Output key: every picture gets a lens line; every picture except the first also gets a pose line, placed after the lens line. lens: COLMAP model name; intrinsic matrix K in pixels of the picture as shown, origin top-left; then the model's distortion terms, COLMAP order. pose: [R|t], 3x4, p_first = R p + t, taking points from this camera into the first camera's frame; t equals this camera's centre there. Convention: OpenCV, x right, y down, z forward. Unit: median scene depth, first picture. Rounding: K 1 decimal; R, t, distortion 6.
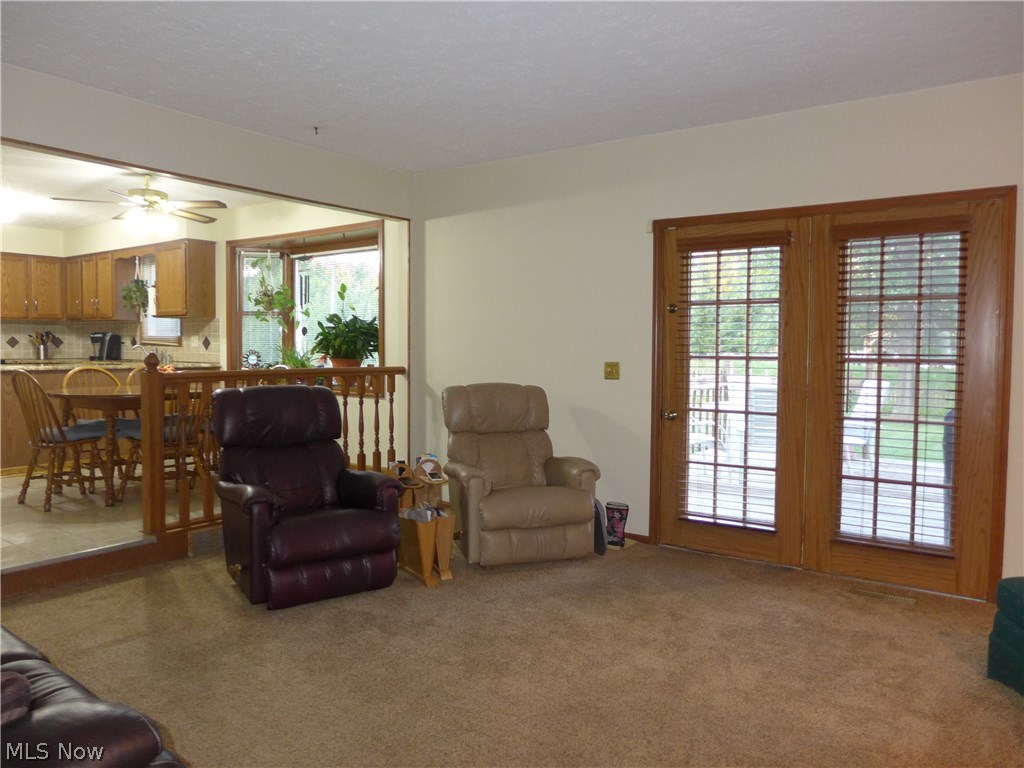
lens RADIAL K [[734.5, 0, 509.1], [0, 734.5, 381.7], [0, 0, 1]] dist [-0.053604, 0.020834]
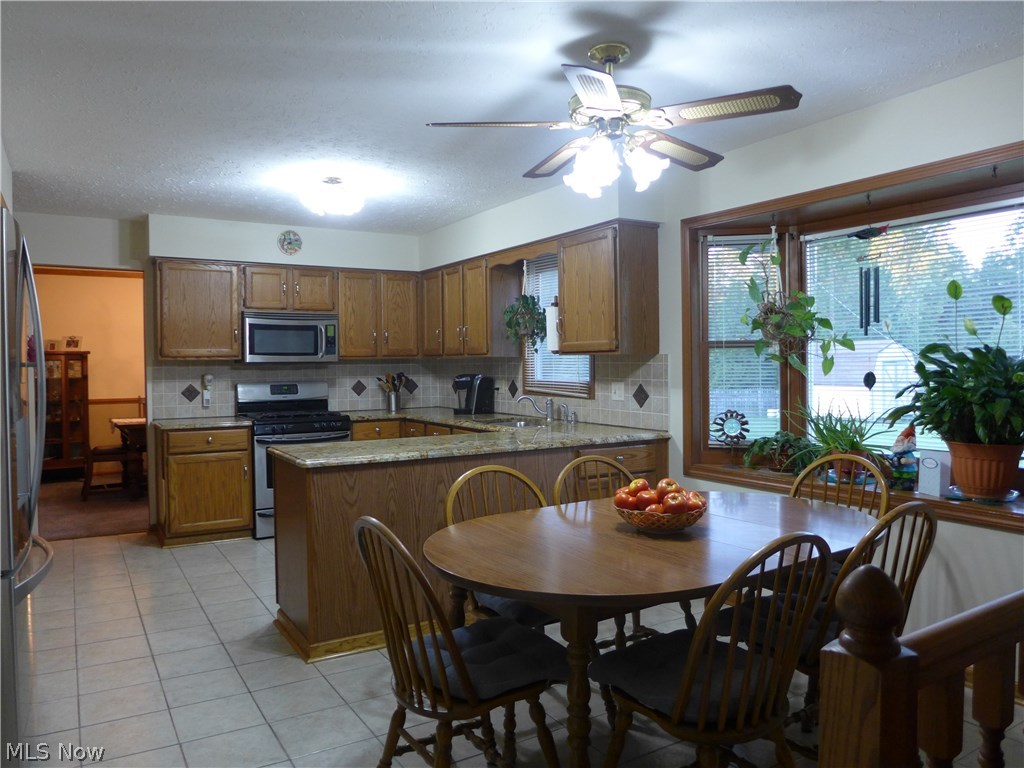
lens RADIAL K [[734.5, 0, 513.8], [0, 734.5, 383.7], [0, 0, 1]] dist [-0.053604, 0.020834]
pose [[0.922074, -0.007125, -0.386948, -0.271367], [-0.000049, 0.999828, -0.018526, -0.050199], [0.387013, 0.017102, 0.921915, 0.395220]]
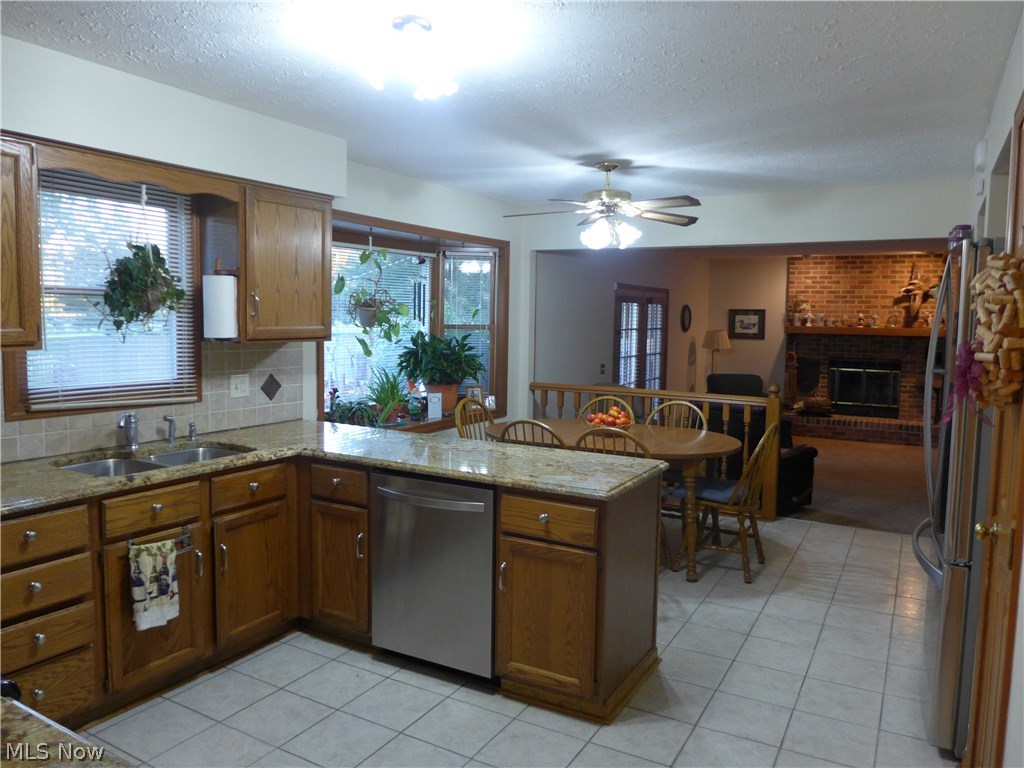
lens RADIAL K [[734.5, 0, 506.2], [0, 734.5, 380.9], [0, 0, 1]] dist [-0.053604, 0.020834]
pose [[-0.100071, -0.096767, 0.990263, -0.929684], [0.032804, 0.994397, 0.100486, -0.101845], [-0.994439, 0.042541, -0.096336, 0.856062]]
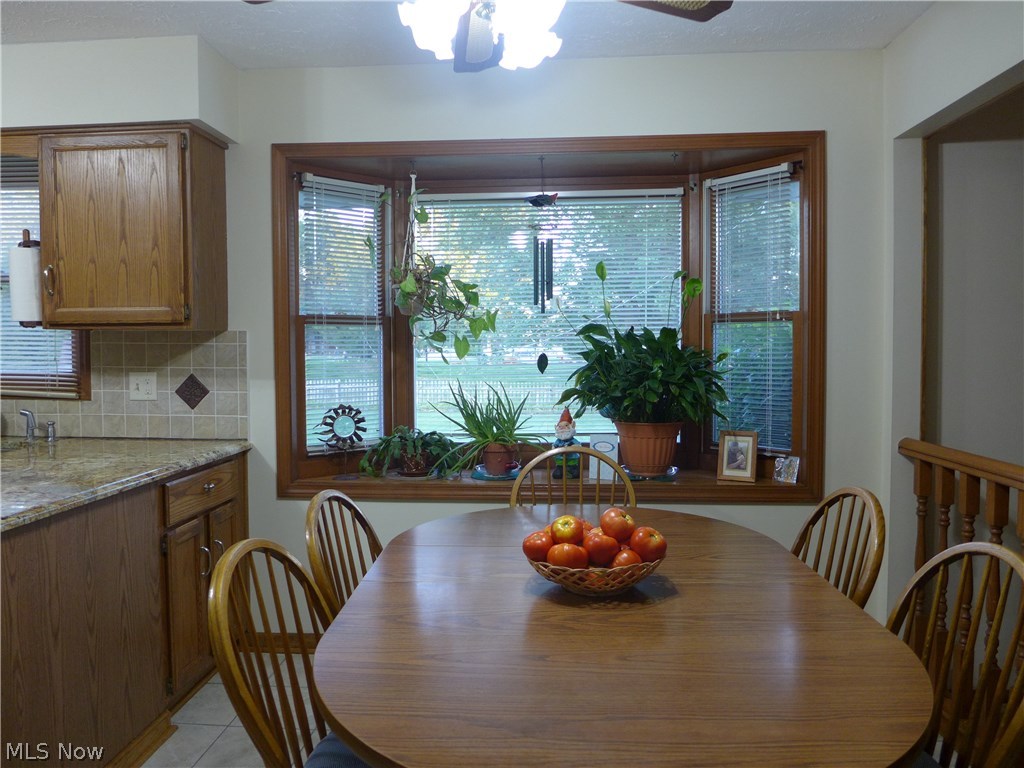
lens RADIAL K [[734.5, 0, 507.4], [0, 734.5, 378.9], [0, 0, 1]] dist [-0.053604, 0.020834]
pose [[0.847870, -0.032545, 0.529204, -0.467470], [0.034196, 0.999393, 0.006673, -0.054892], [-0.529100, 0.012439, 0.848468, 0.545819]]
